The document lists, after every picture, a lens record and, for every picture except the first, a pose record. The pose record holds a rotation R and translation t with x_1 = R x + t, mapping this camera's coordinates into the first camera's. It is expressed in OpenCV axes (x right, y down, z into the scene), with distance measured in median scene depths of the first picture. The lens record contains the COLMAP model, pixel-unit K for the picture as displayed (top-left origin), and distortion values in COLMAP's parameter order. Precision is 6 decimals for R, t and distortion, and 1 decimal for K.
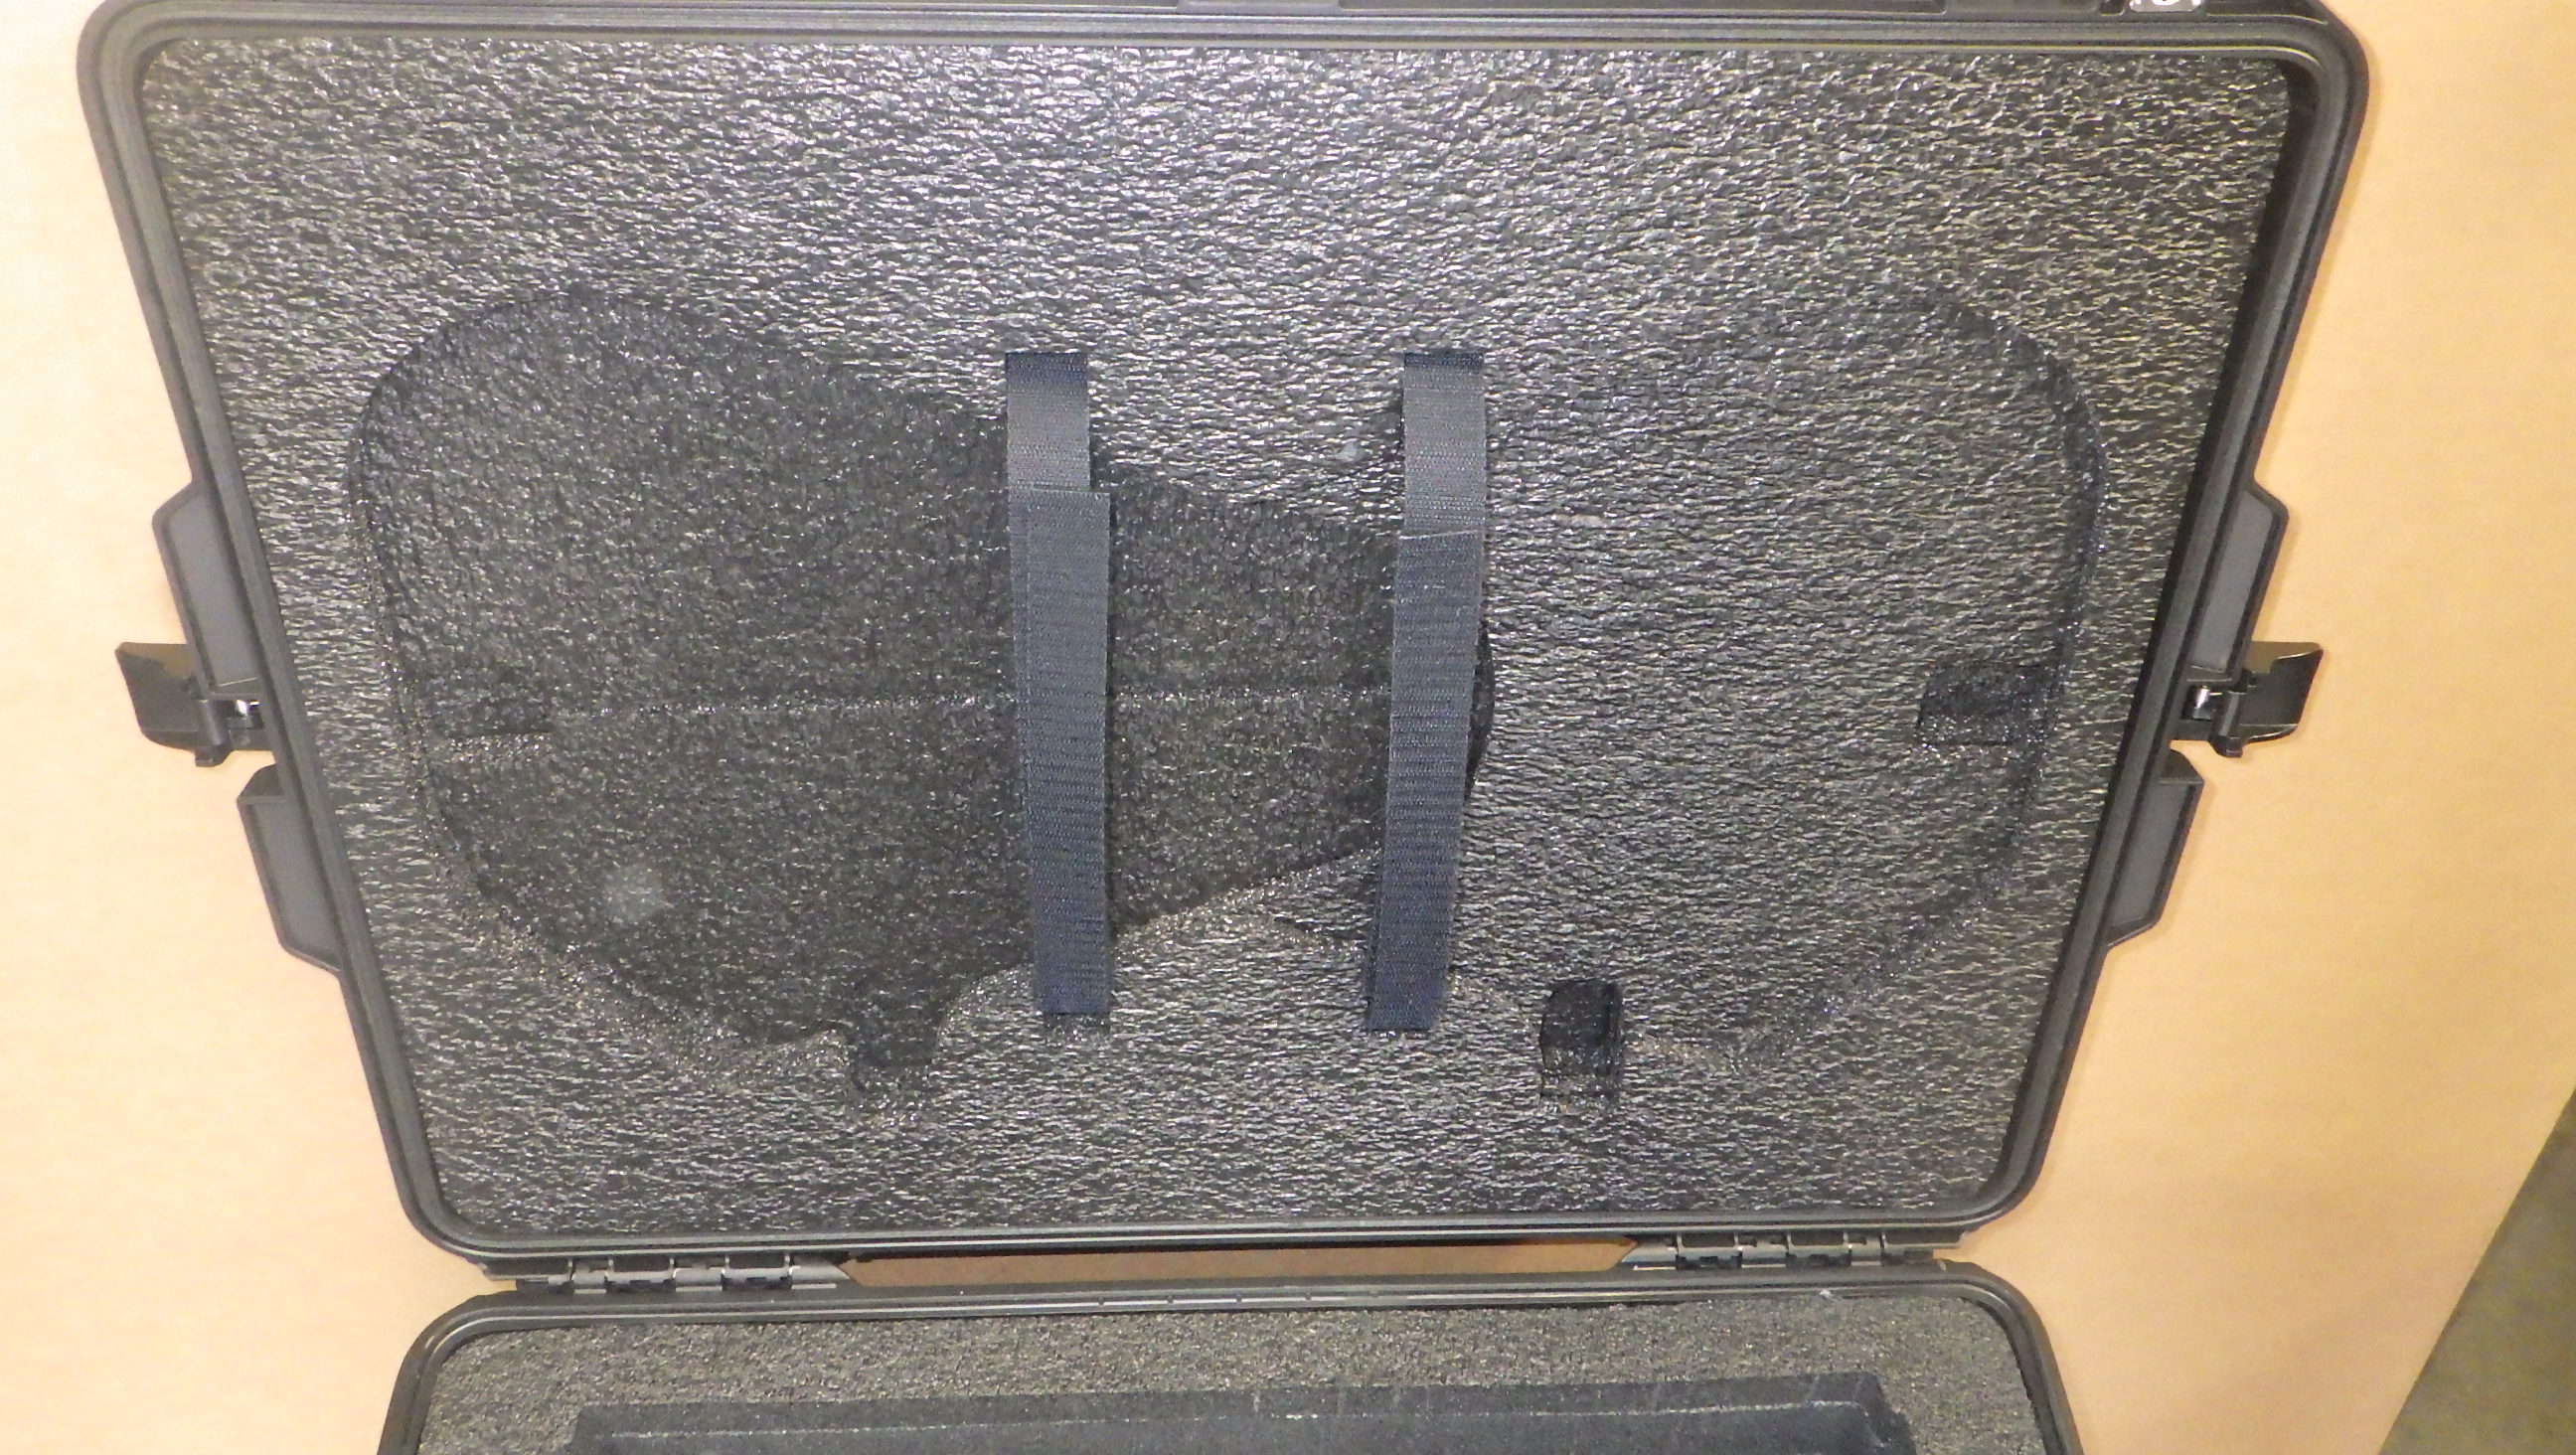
lens RADIAL K [[2146.3, 0, 1280.1], [0, 2146.3, 732.7], [0, 0, 1]] dist [0.010383, -0.014313]
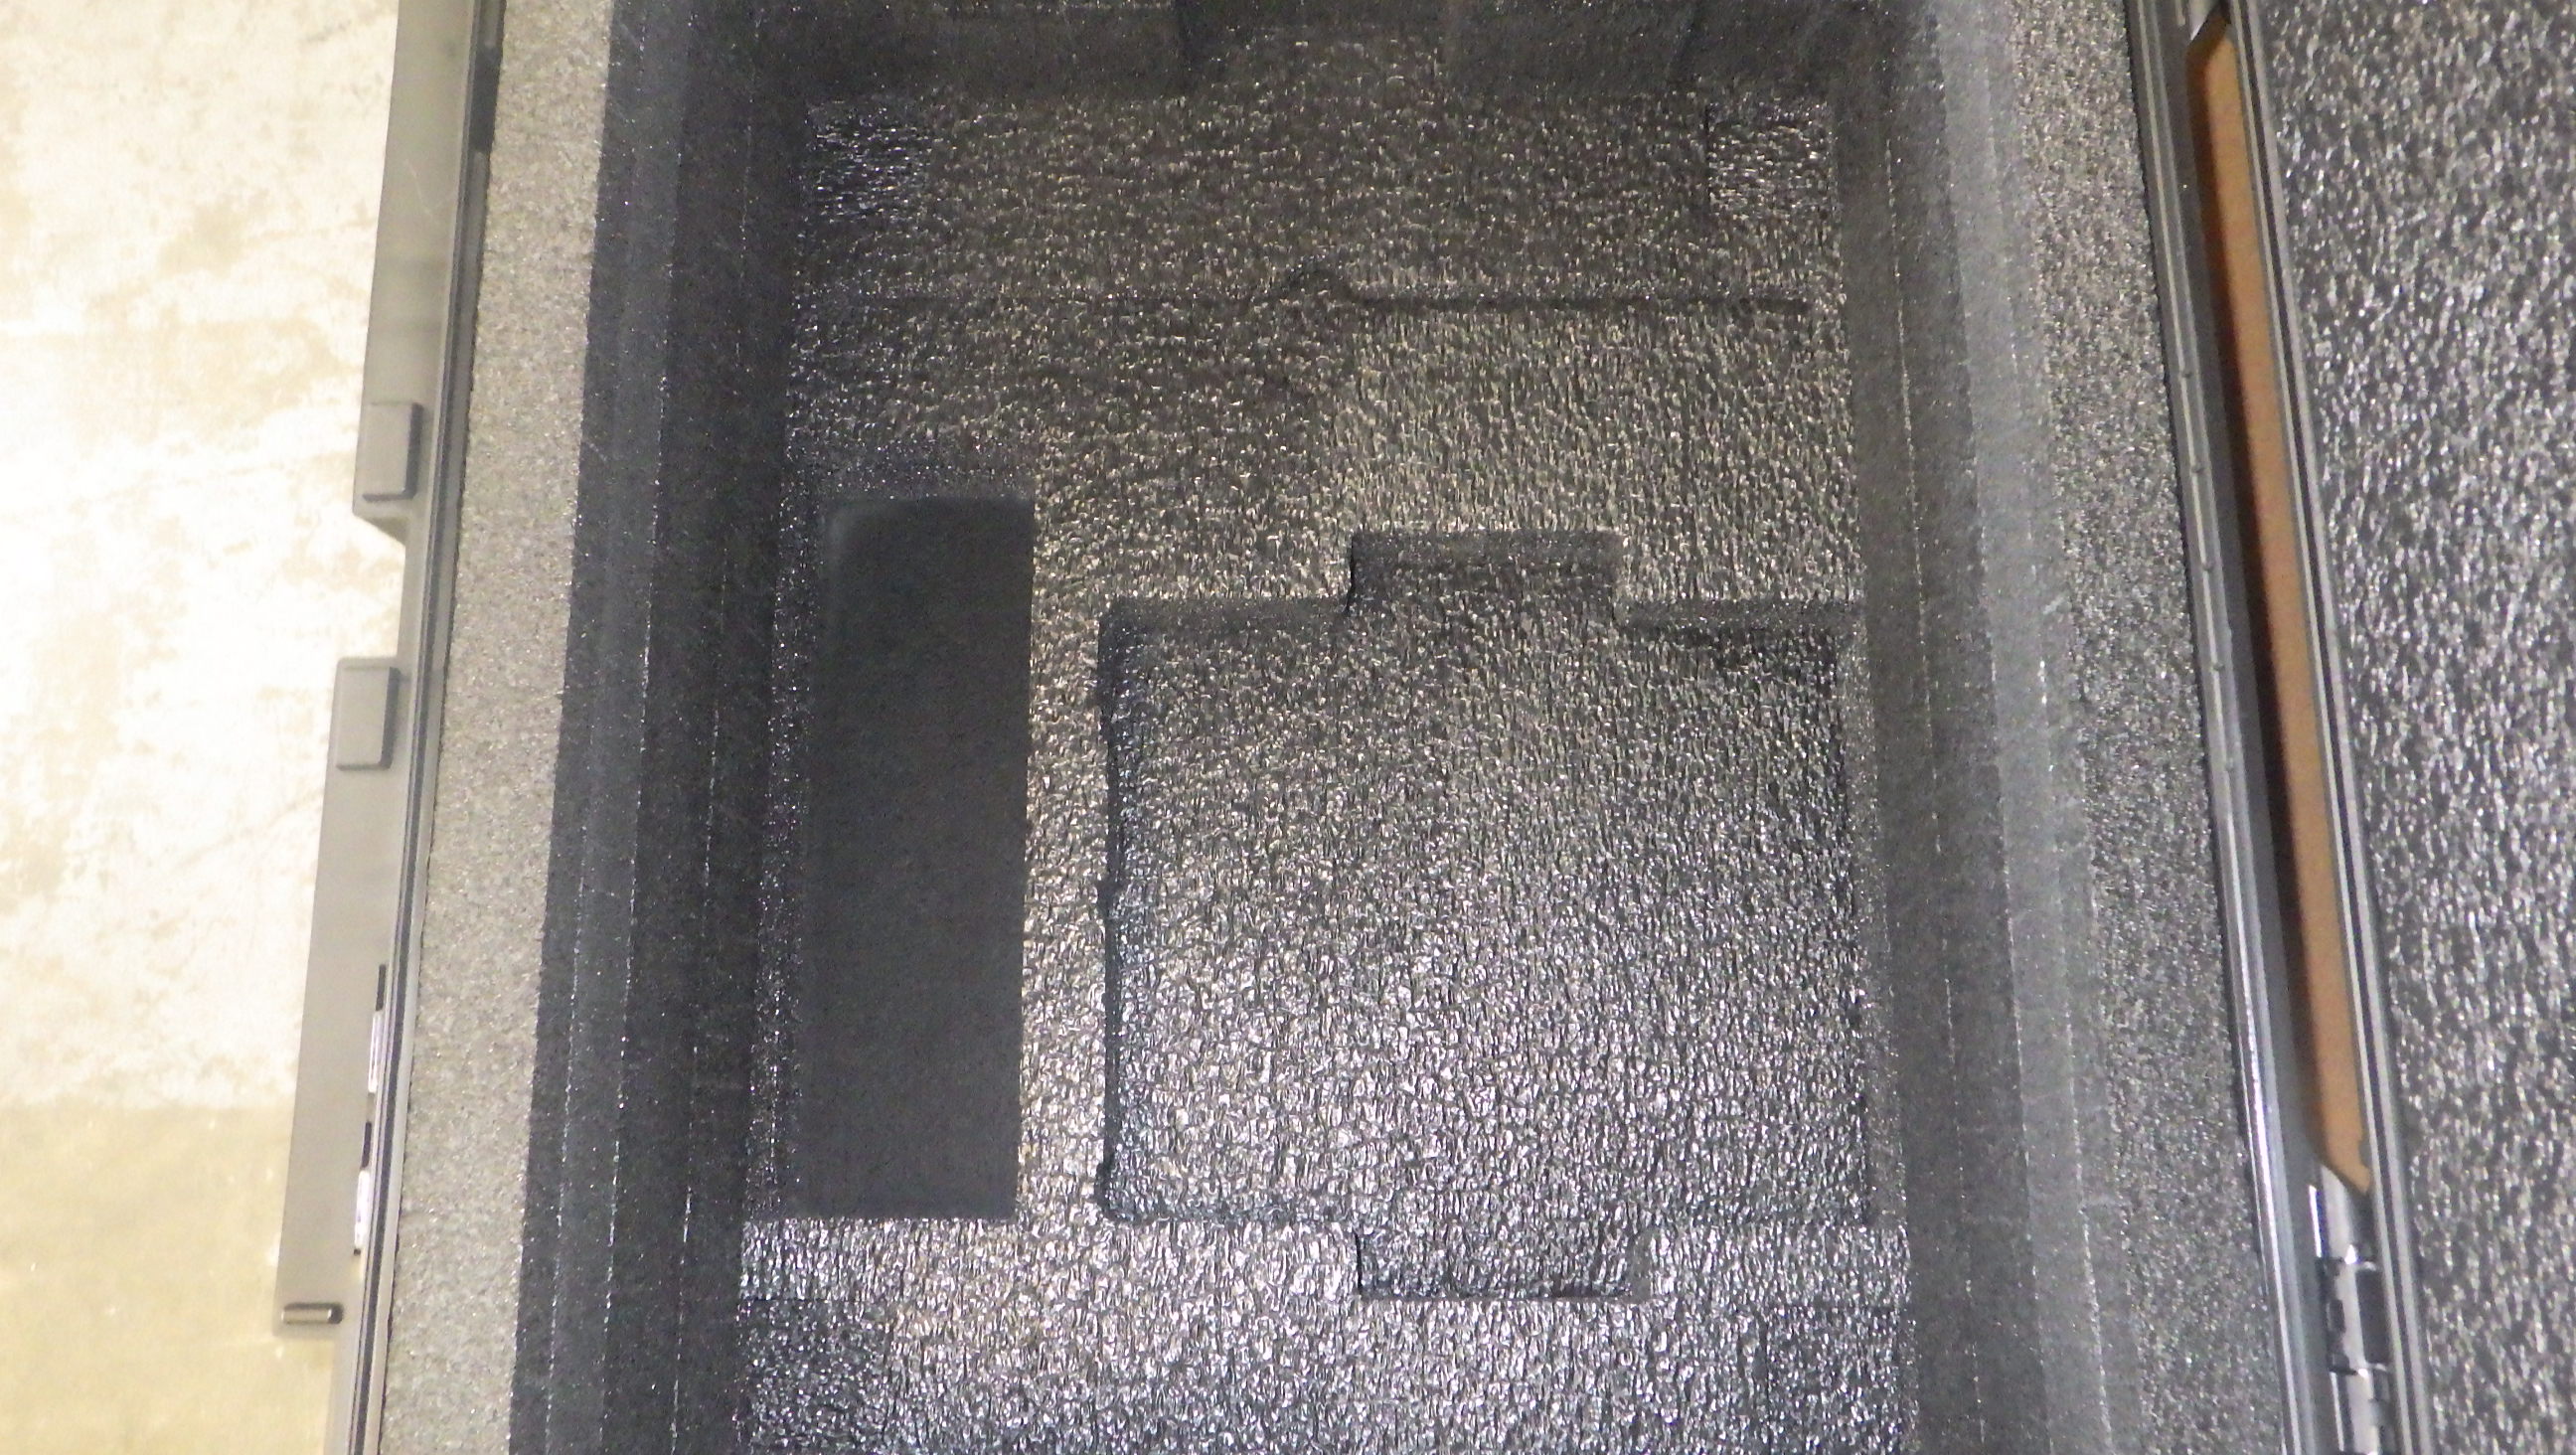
lens RADIAL K [[2146.3, 0, 1291.8], [0, 2146.3, 725.5], [0, 0, 1]] dist [0.010383, -0.014313]
pose [[-0.040694, 0.966882, -0.251959, 0.218178], [-0.708166, 0.149984, 0.689932, 0.010455], [0.704872, 0.206505, 0.678609, 0.367861]]
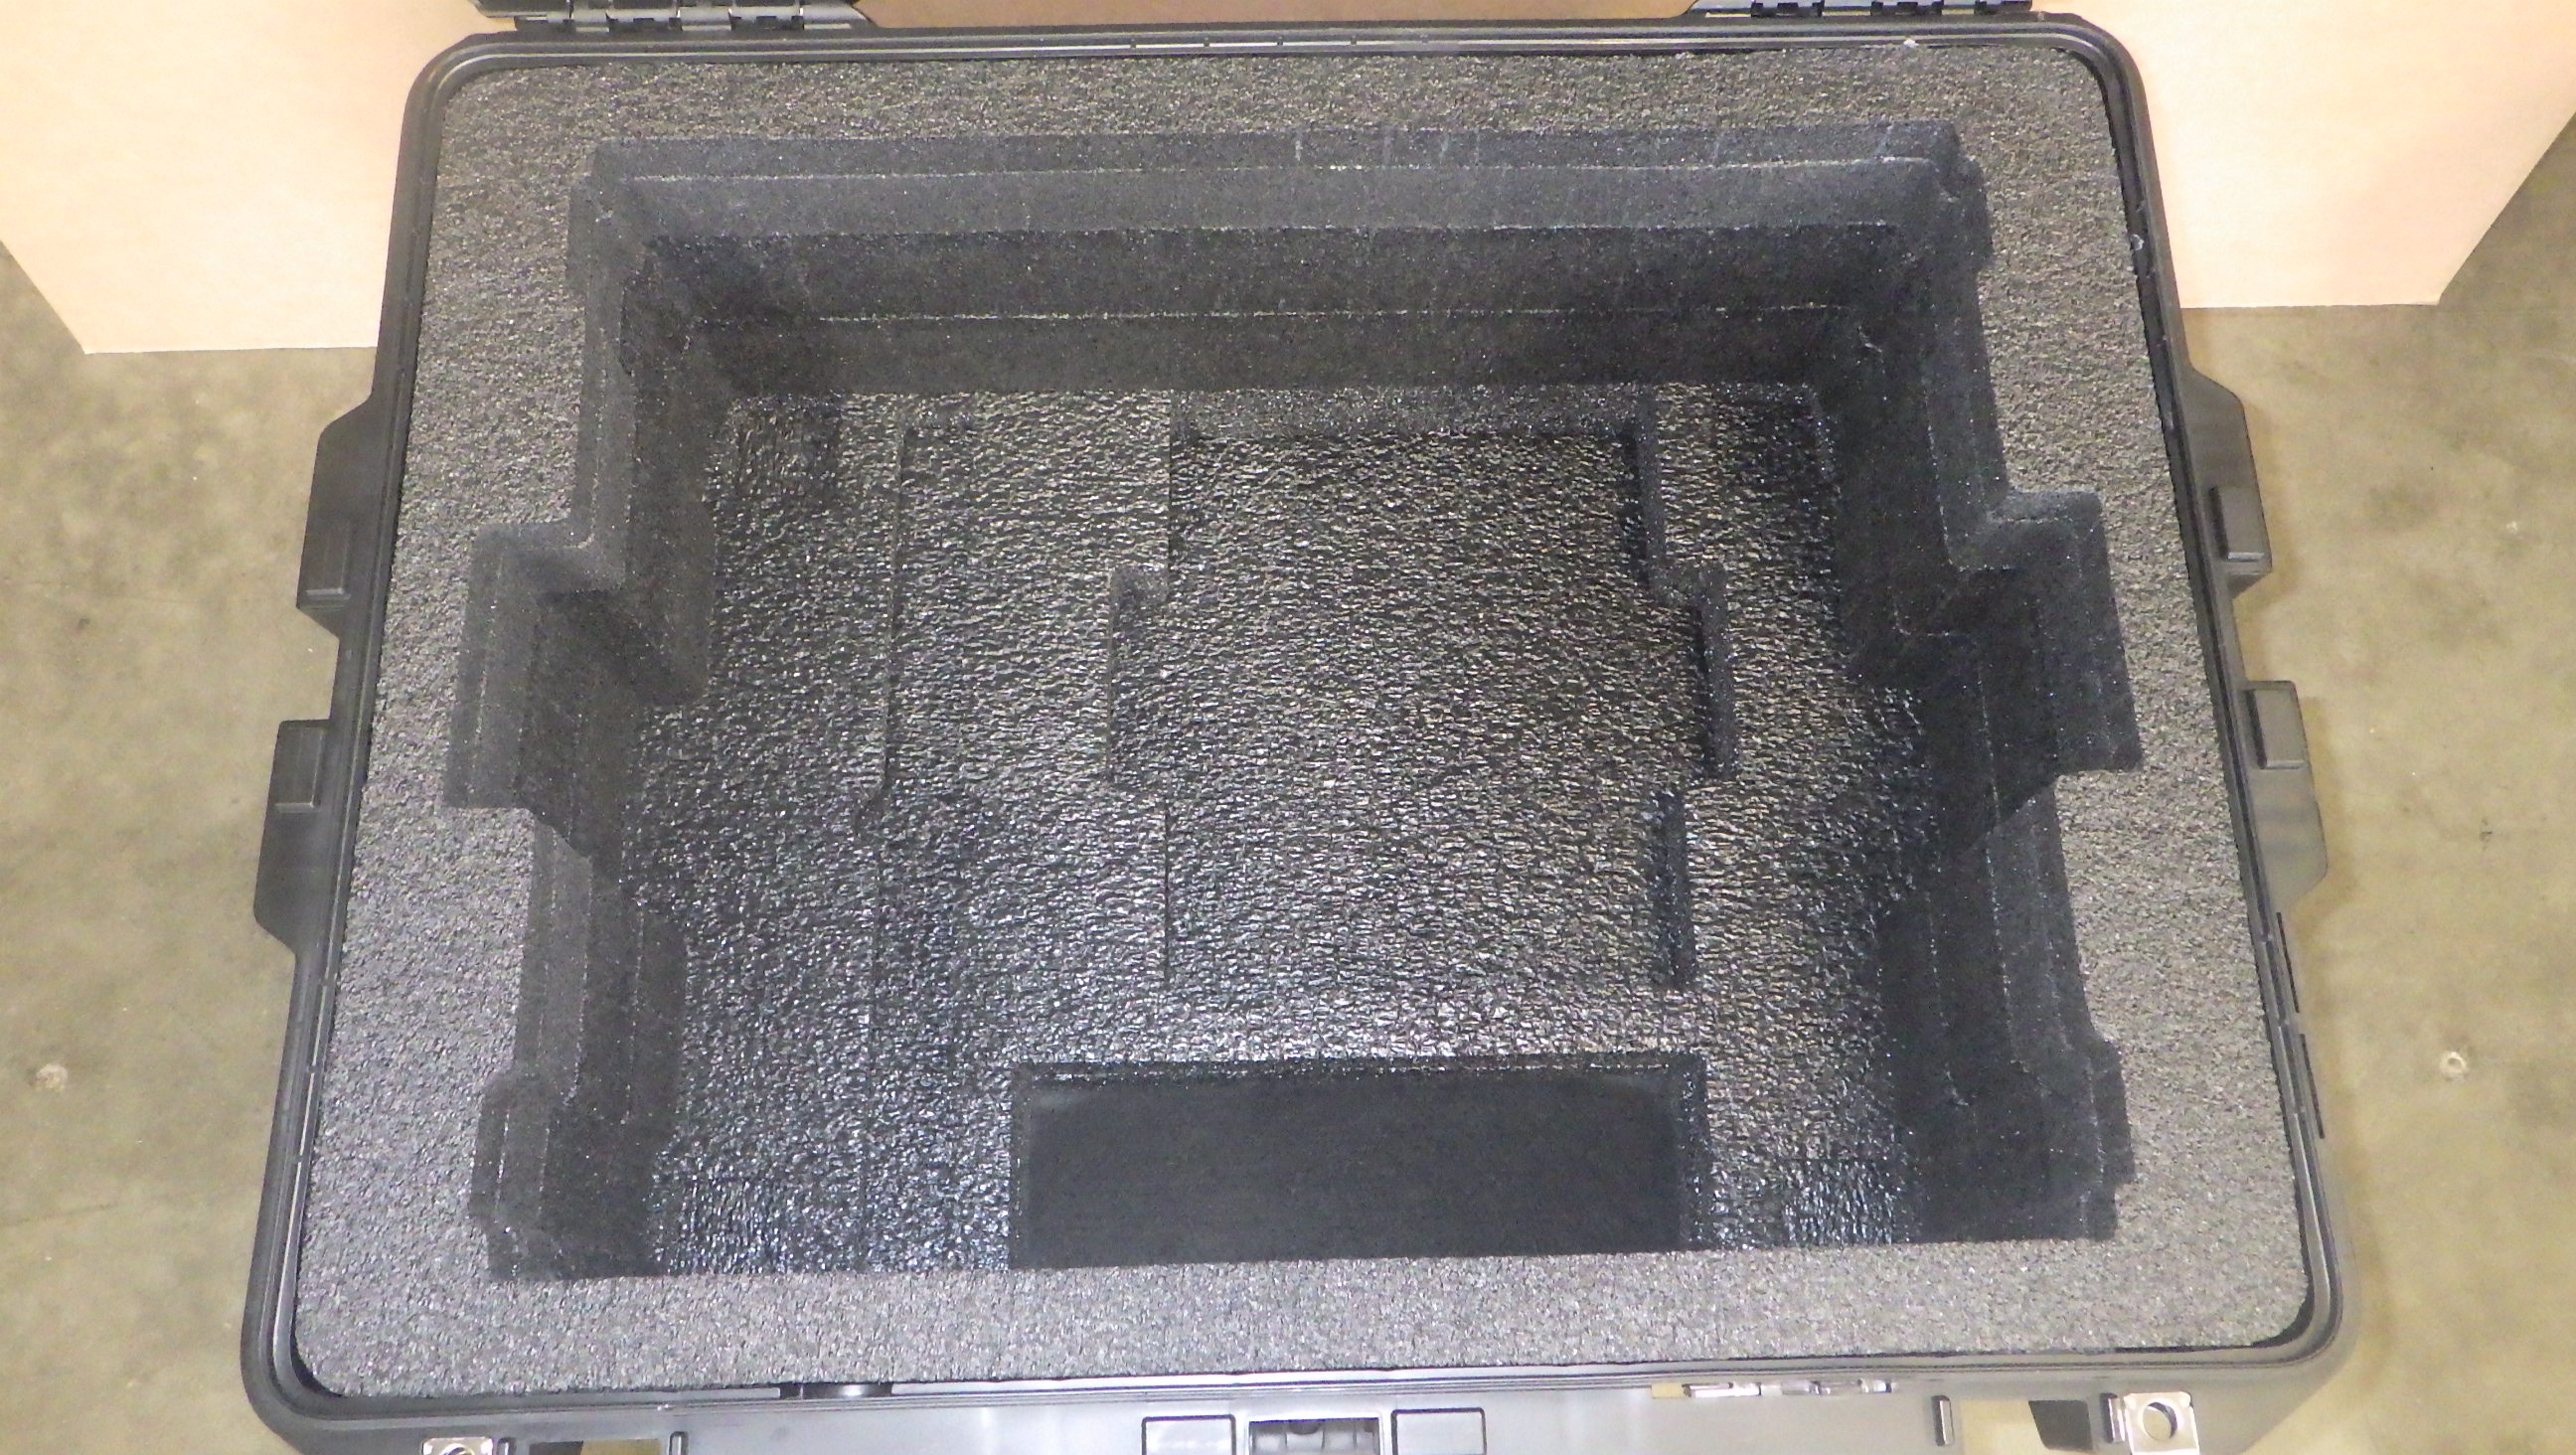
lens RADIAL K [[2146.3, 0, 1279.6], [0, 2146.3, 723.6], [0, 0, 1]] dist [0.010383, -0.014313]
pose [[0.999616, 0.009614, -0.026002, 0.008269], [0.002315, 0.905717, 0.423877, 0.140881], [0.027625, -0.423774, 0.905346, 0.025363]]
